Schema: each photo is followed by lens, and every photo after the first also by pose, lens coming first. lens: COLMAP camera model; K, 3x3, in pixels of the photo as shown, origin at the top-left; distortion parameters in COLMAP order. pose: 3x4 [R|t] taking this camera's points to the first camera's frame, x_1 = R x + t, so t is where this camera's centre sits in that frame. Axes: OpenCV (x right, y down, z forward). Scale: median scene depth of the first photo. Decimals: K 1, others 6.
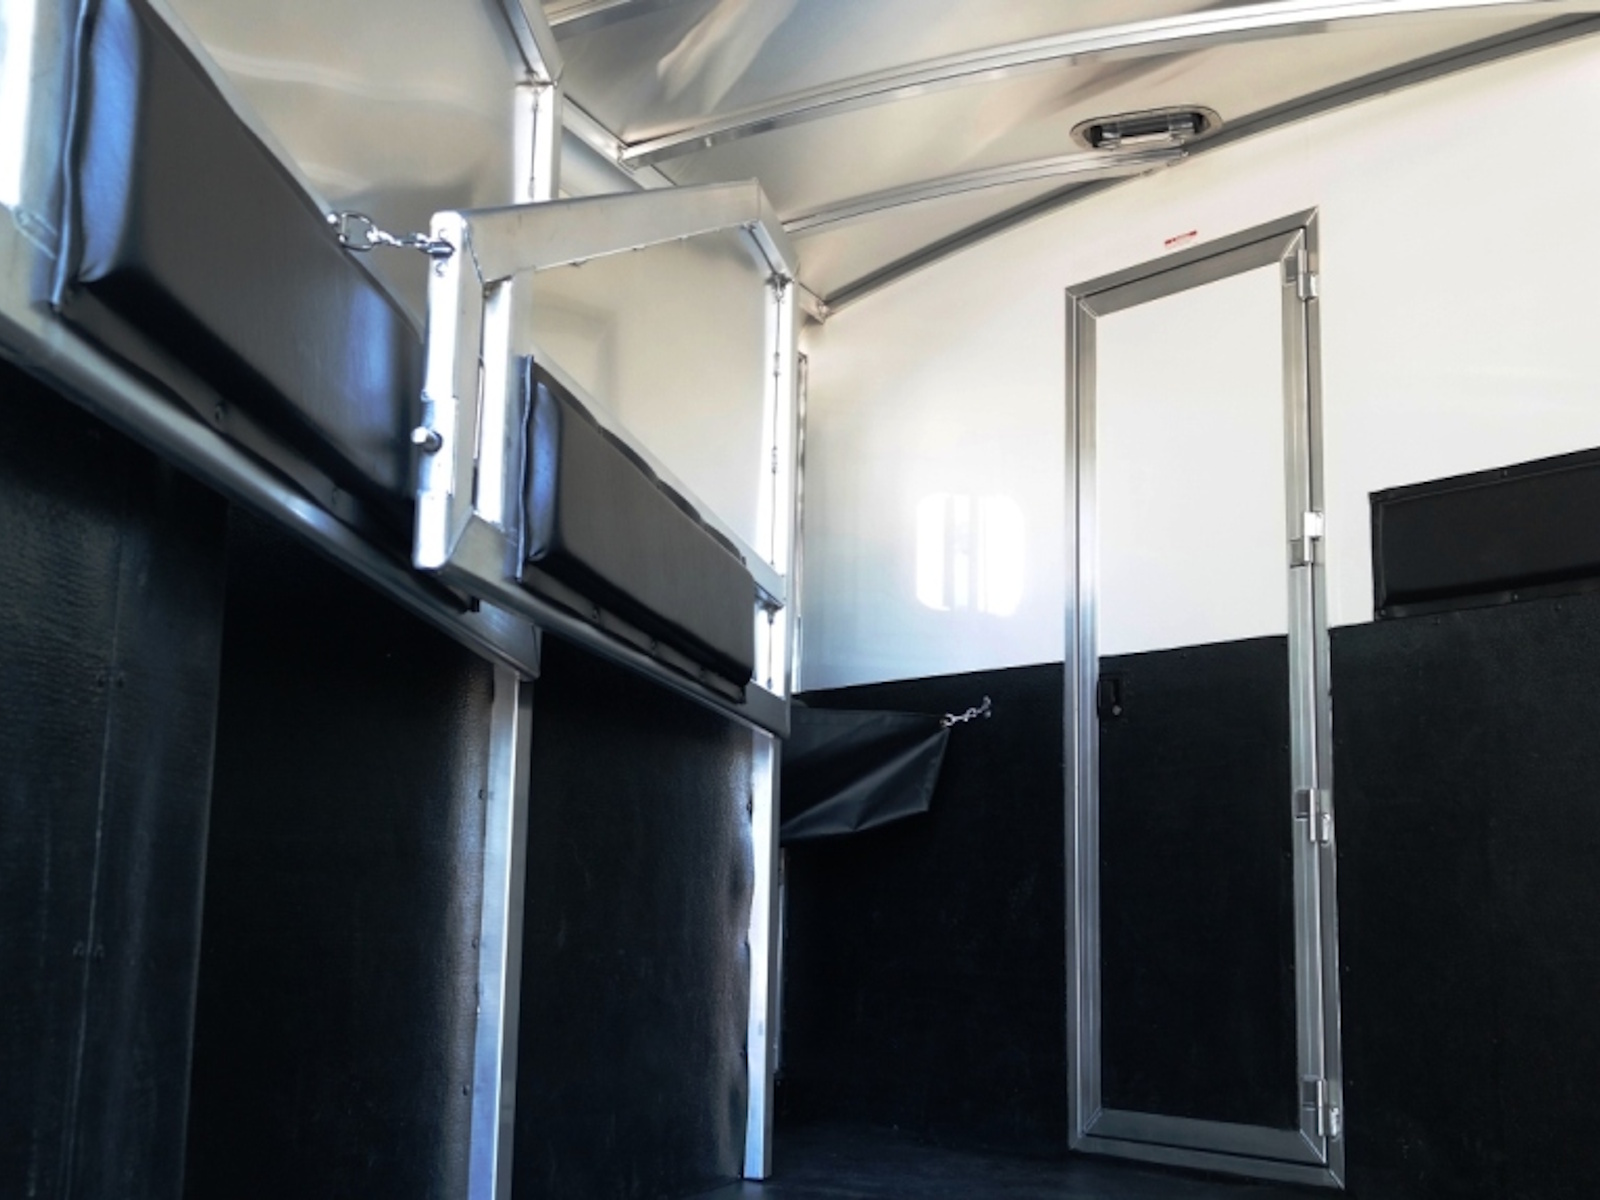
lens RADIAL K [[1824.9, 0, 800.0], [0, 1824.9, 600.0], [0, 0, 1]] dist [0.009635, 0.005497]
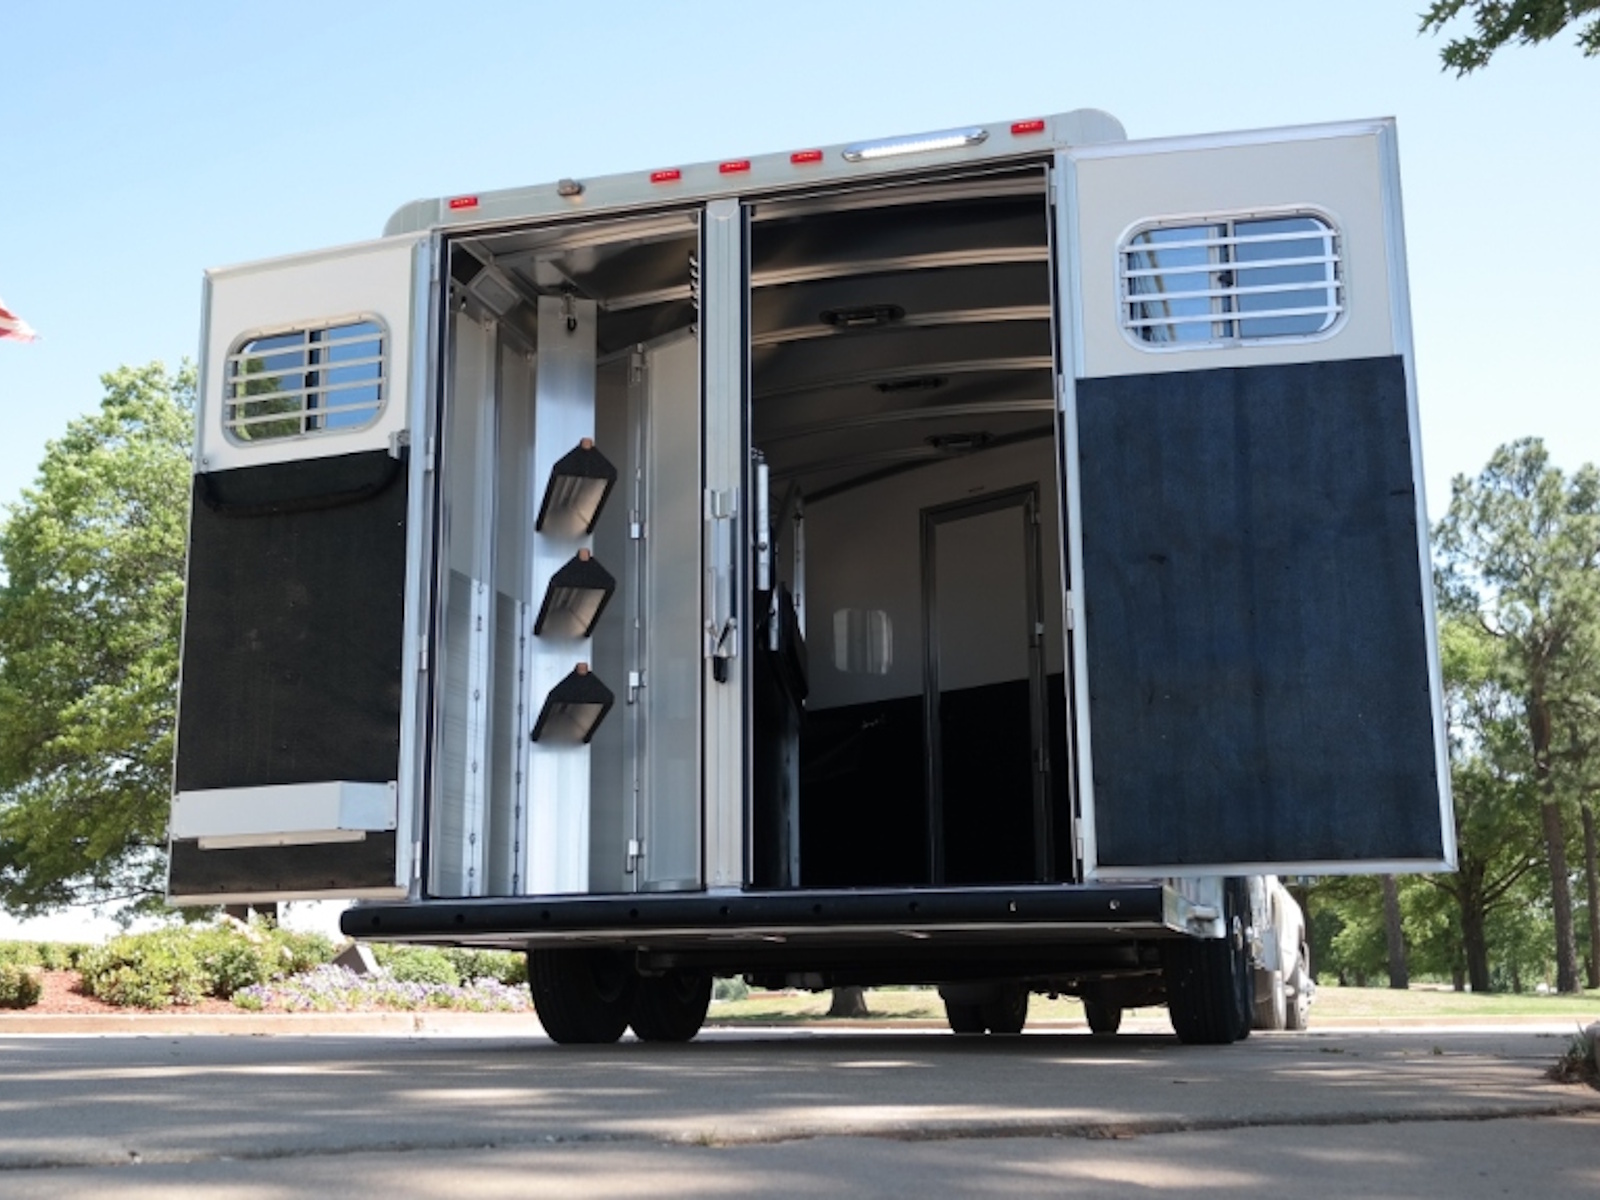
lens RADIAL K [[1824.9, 0, 800.0], [0, 1824.9, 600.0], [0, 0, 1]] dist [0.009635, 0.005497]
pose [[0.990661, -0.001891, 0.136333, -0.278883], [0.007755, 0.999067, -0.042488, 0.014666], [-0.136125, 0.043149, 0.989752, -1.042874]]
